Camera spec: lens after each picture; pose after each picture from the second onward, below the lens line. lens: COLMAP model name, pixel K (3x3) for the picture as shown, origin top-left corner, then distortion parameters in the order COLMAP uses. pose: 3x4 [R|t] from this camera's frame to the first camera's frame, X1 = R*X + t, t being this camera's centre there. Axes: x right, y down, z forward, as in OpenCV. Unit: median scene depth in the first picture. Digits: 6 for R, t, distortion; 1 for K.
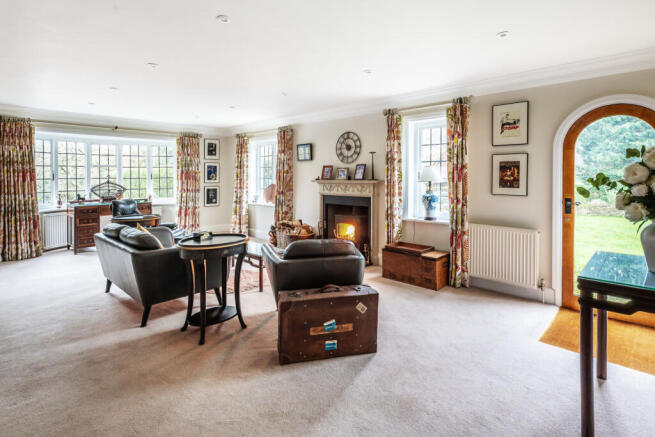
lens RADIAL K [[305.5, 0, 361.1], [0, 305.5, 184.3], [0, 0, 1]] dist [0.001010, 0.000813]
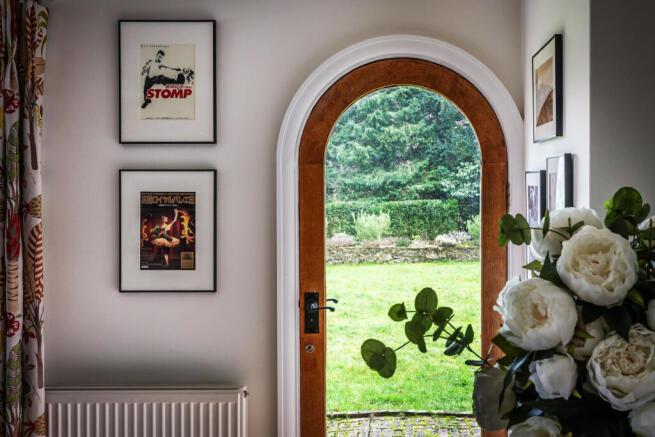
lens RADIAL K [[702.2, 0, 327.1], [0, 702.2, 215.8], [0, 0, 1]] dist [0.046906, 0.000000]
pose [[0.800381, -0.023245, 0.599041, 0.155038], [0.012929, 0.999685, 0.021517, -0.062183], [-0.599352, -0.009477, 0.800429, 0.262820]]
